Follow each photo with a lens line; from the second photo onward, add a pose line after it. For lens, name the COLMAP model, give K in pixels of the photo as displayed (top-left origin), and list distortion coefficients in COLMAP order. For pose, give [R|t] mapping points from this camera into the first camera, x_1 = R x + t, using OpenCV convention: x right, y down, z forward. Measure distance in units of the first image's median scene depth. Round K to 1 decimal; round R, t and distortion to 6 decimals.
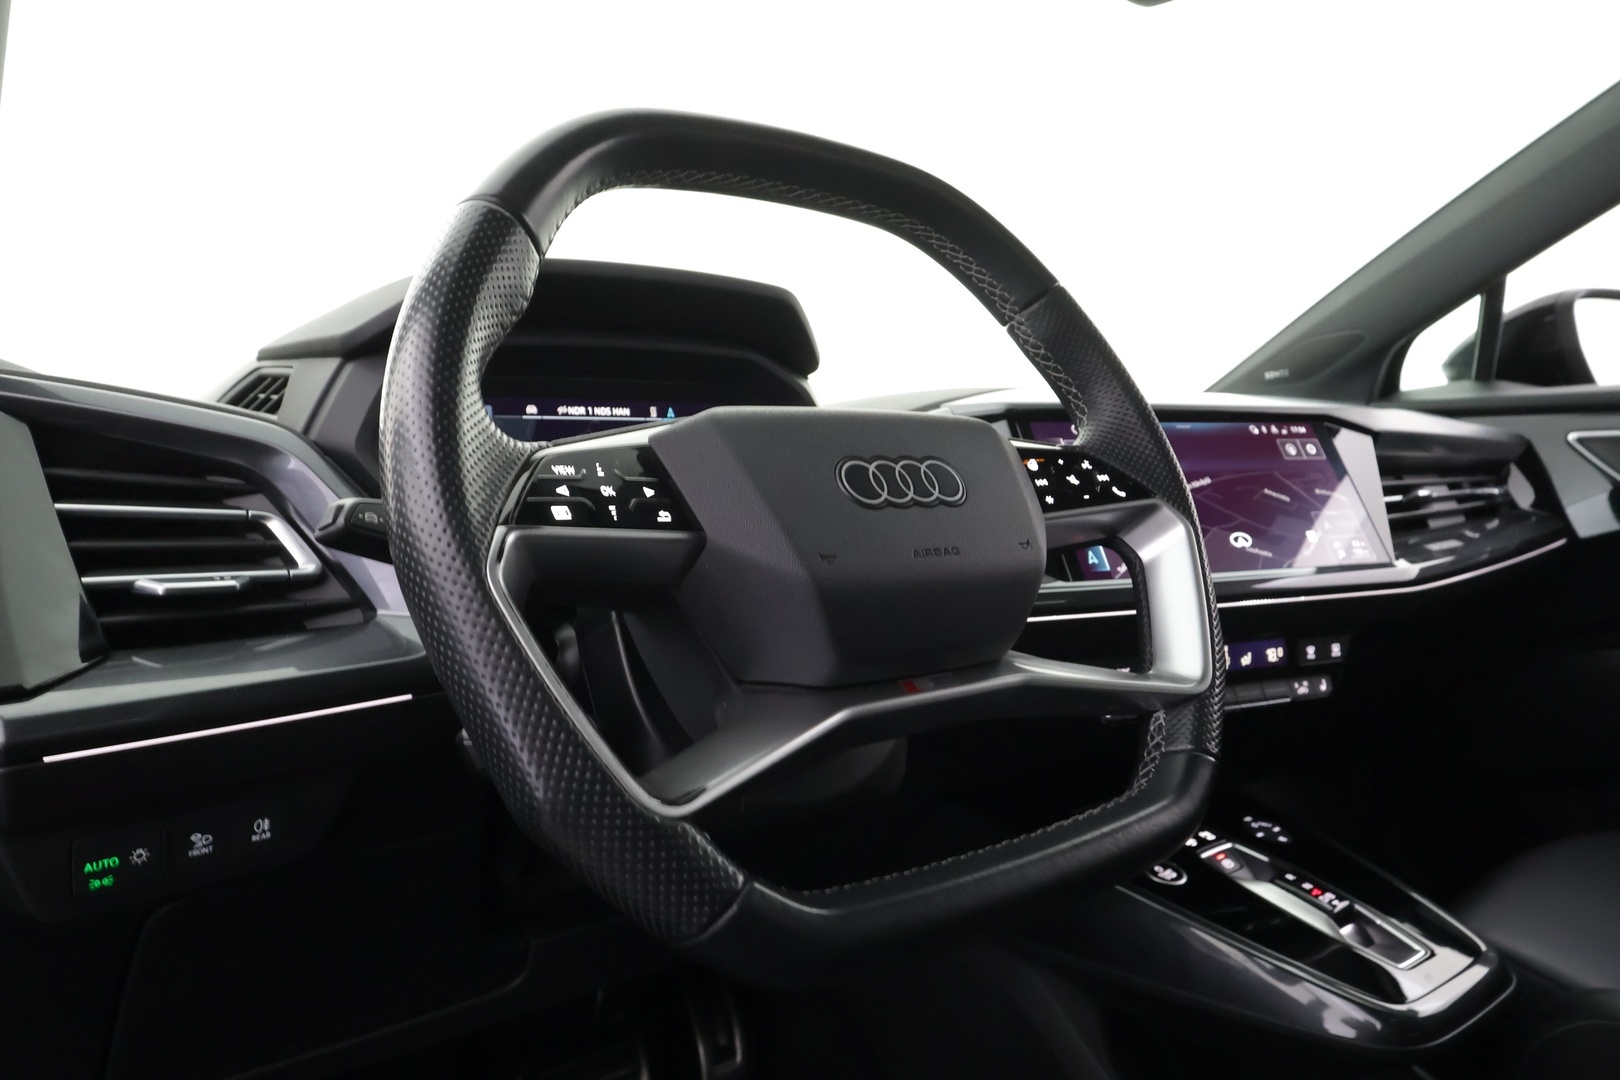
lens RADIAL K [[1019.6, 0, 815.9], [0, 1019.6, 534.7], [0, 0, 1]] dist [0.000636, 0.000090]
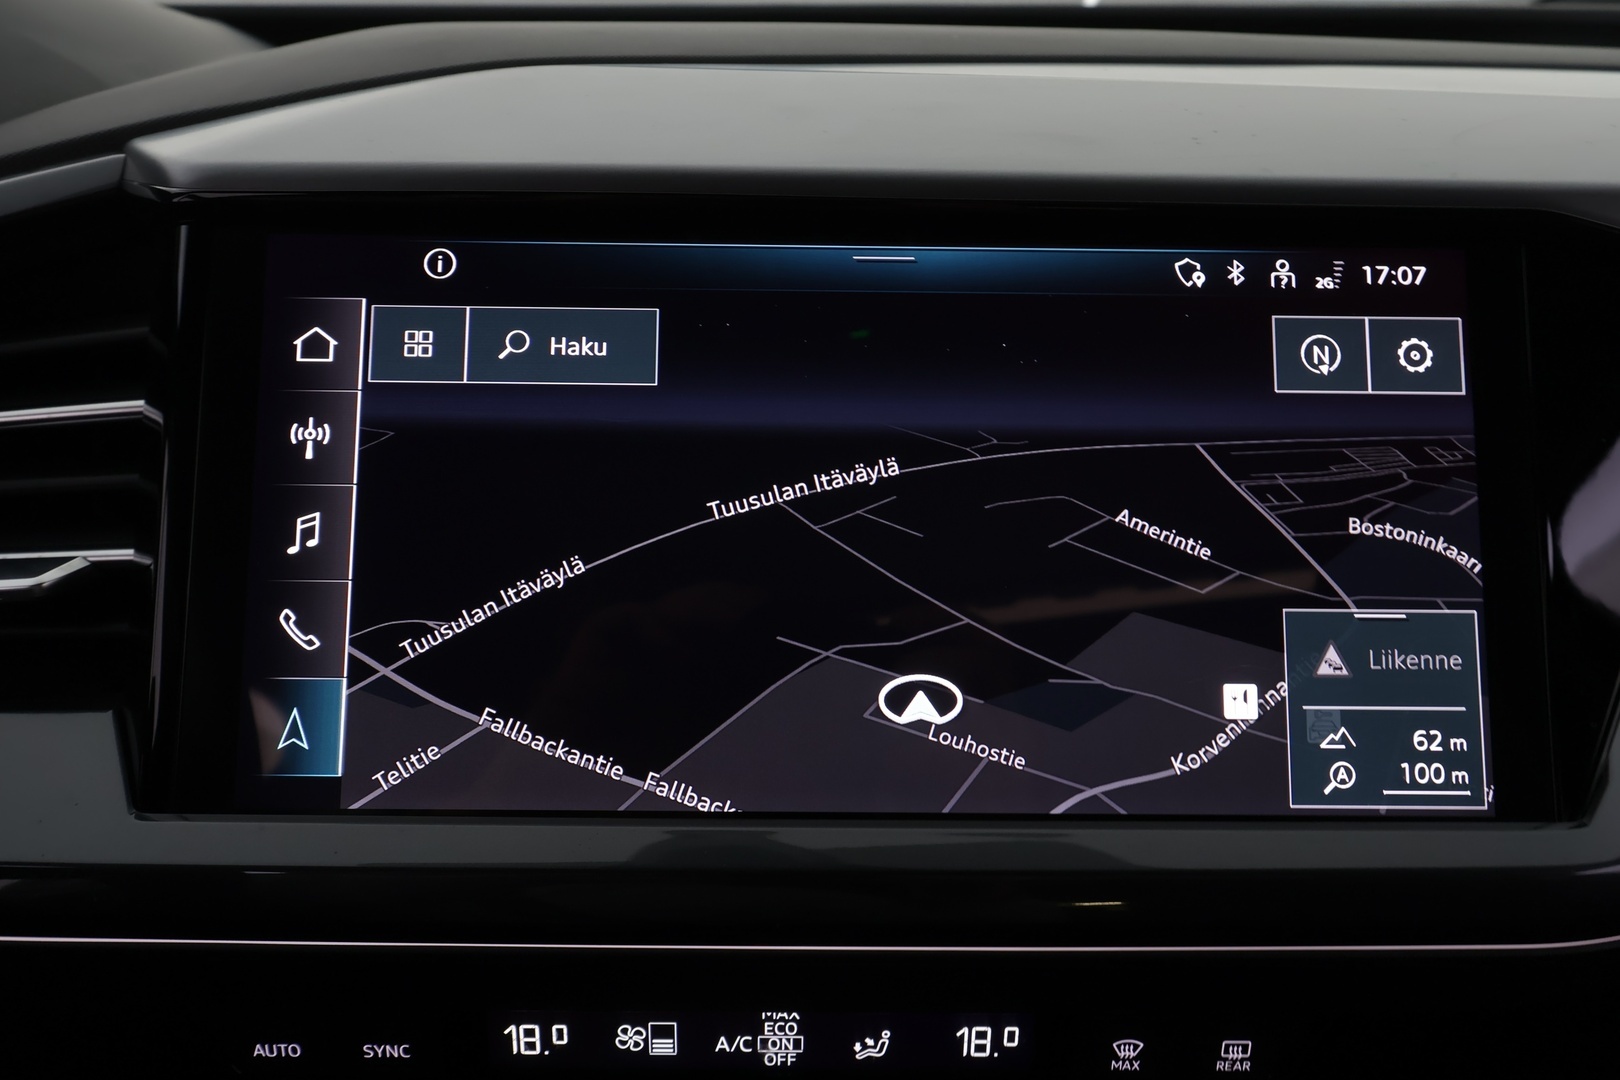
lens RADIAL K [[1309.8, 0, 807.3], [0, 1309.8, 540.5], [0, 0, 1]] dist [-0.000577, 0.002964]
pose [[0.929797, 0.176683, -0.322896, 0.498350], [-0.050743, 0.930411, 0.362988, -0.173693], [0.364559, -0.321120, 0.874058, 0.665217]]
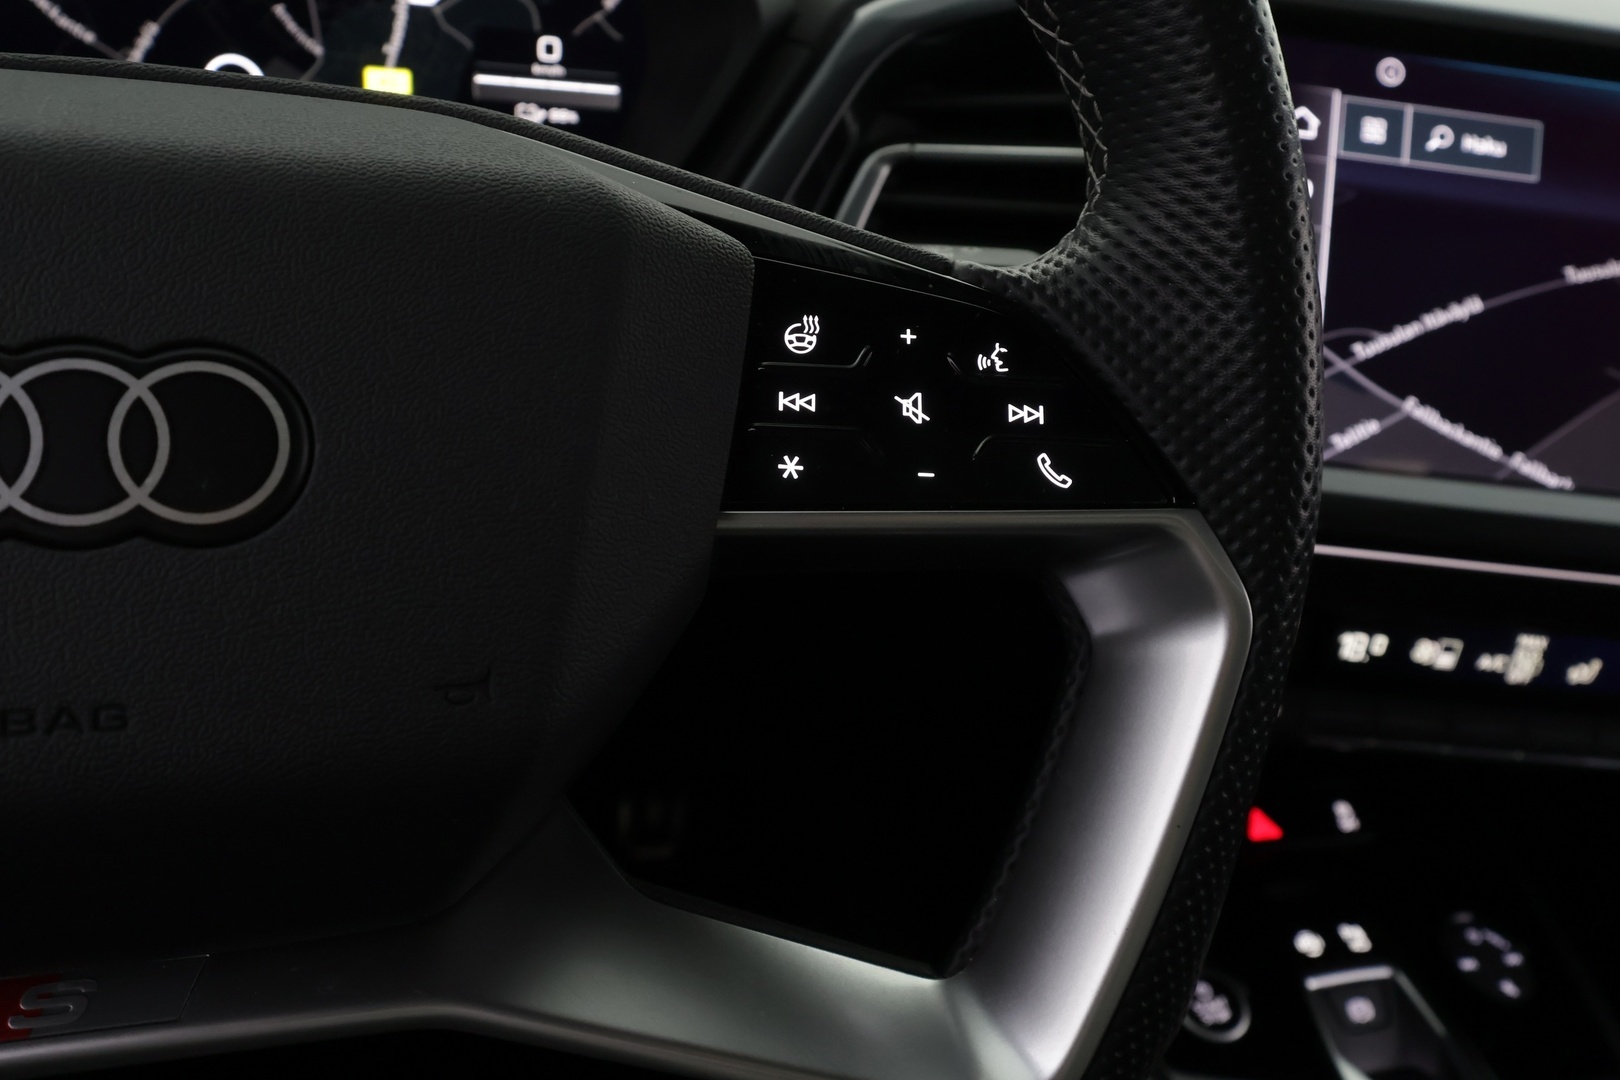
lens RADIAL K [[1291.9, 0, 810.0], [0, 1291.9, 540.0], [0, 0, 1]] dist [-0.007839, 0.002527]
pose [[0.930155, 0.284972, -0.231521, 0.210875], [-0.164303, 0.886960, 0.431632, -0.121624], [0.328353, -0.363446, 0.871832, 0.391143]]
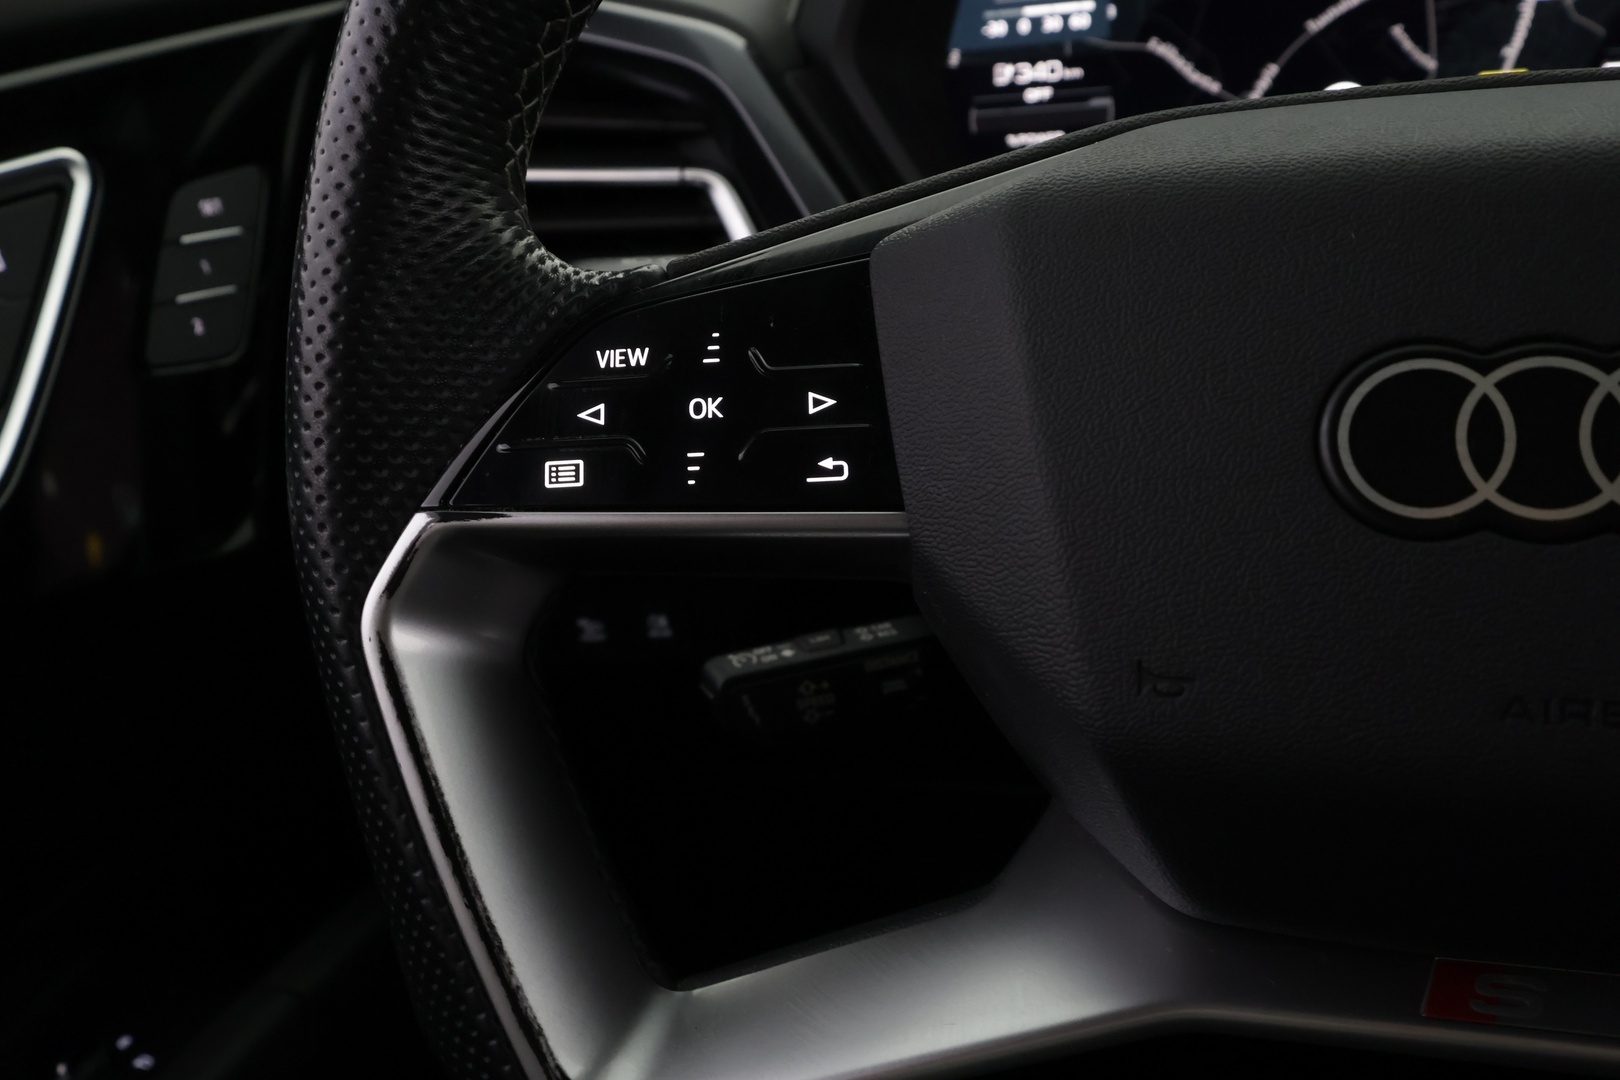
lens RADIAL K [[1309.8, 0, 807.3], [0, 1309.8, 540.5], [0, 0, 1]] dist [-0.000577, 0.002964]
pose [[0.644112, 0.294592, -0.705929, 0.116690], [0.056803, 0.901897, 0.428200, -0.106943], [0.762820, -0.315907, 0.564189, 0.310228]]
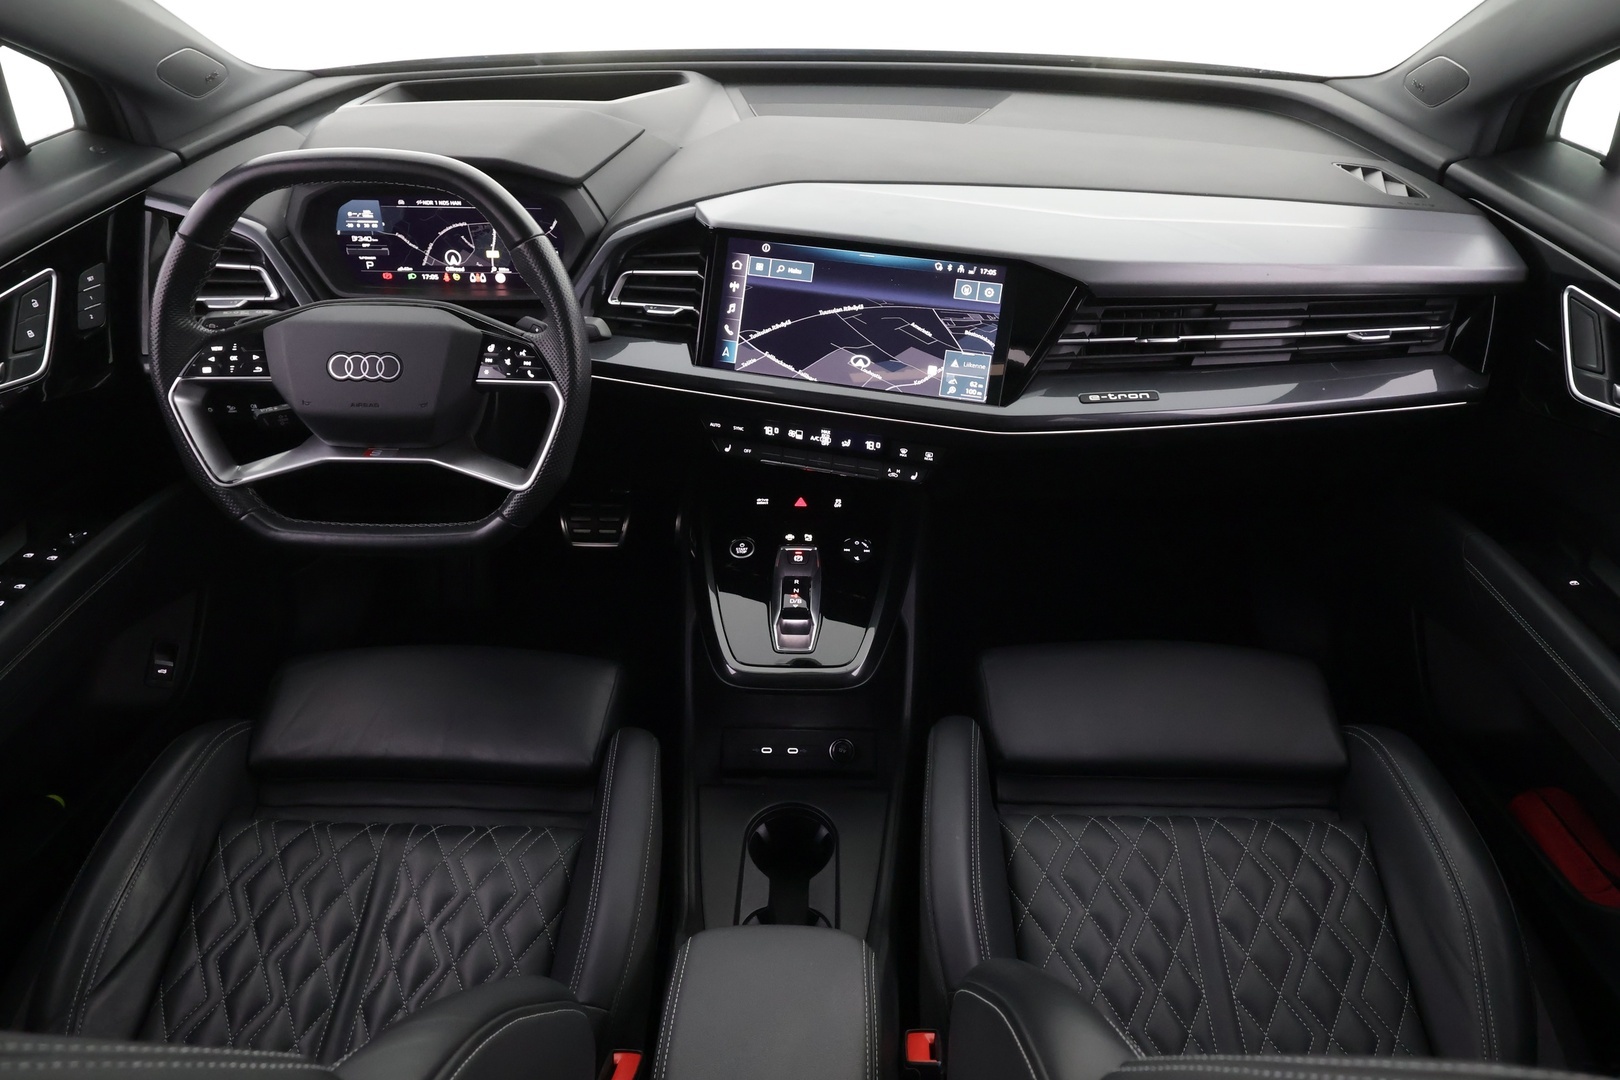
lens RADIAL K [[1107.1, 0, 810.0], [0, 1107.1, 540.0], [0, 0, 1]] dist [-0.002106, 0.066276]
pose [[0.797759, 0.375783, -0.471558, 1.118236], [-0.052112, 0.822094, 0.566962, -0.607630], [0.600720, -0.427725, 0.675416, -0.101350]]
